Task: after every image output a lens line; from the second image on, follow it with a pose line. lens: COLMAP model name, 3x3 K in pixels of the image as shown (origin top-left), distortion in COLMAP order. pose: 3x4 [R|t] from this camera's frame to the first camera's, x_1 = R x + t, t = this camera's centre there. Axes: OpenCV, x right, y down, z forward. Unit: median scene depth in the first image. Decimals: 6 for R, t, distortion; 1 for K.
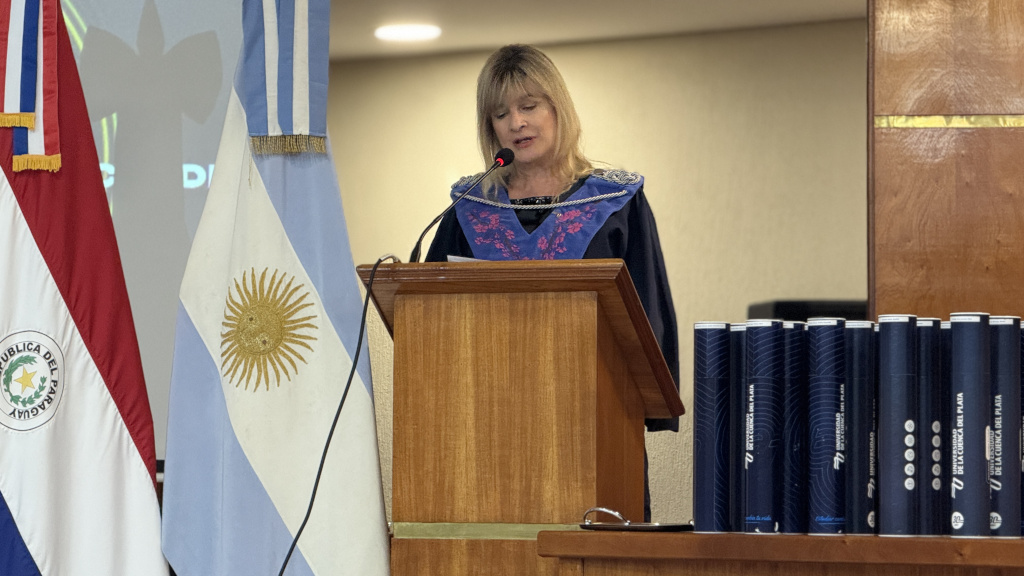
lens RADIAL K [[3540.8, 0, 512.1], [0, 3540.8, 292.7], [0, 0, 1]] dist [0.250973, 0.000000]
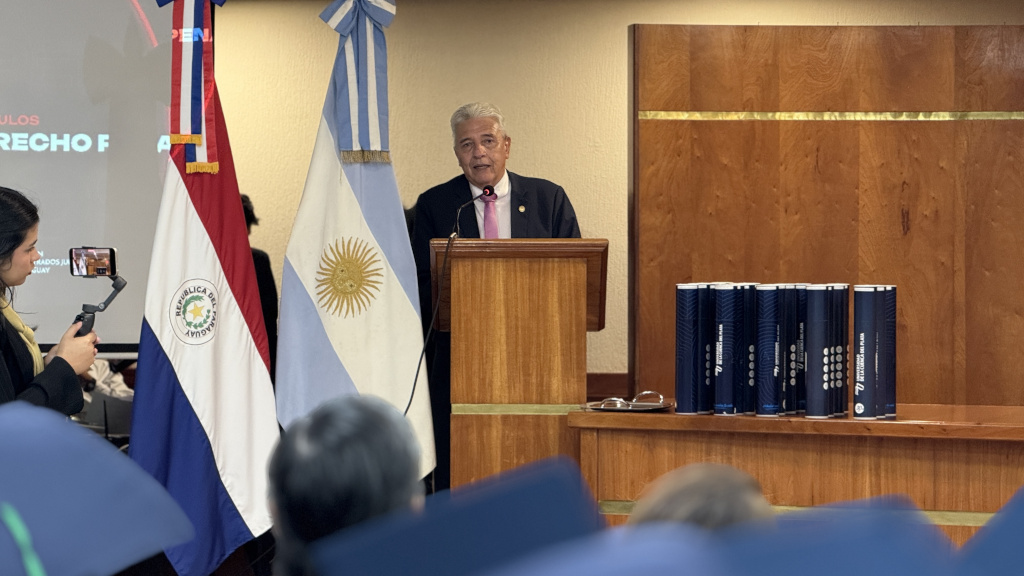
lens RADIAL K [[3540.8, 0, 513.1], [0, 3540.8, 284.3], [0, 0, 1]] dist [0.250973, 0.000000]
pose [[0.955349, -0.008042, 0.295369, -0.454791], [-0.014029, 0.997268, 0.072527, -0.098603], [-0.295146, -0.073433, 0.952626, -0.478856]]
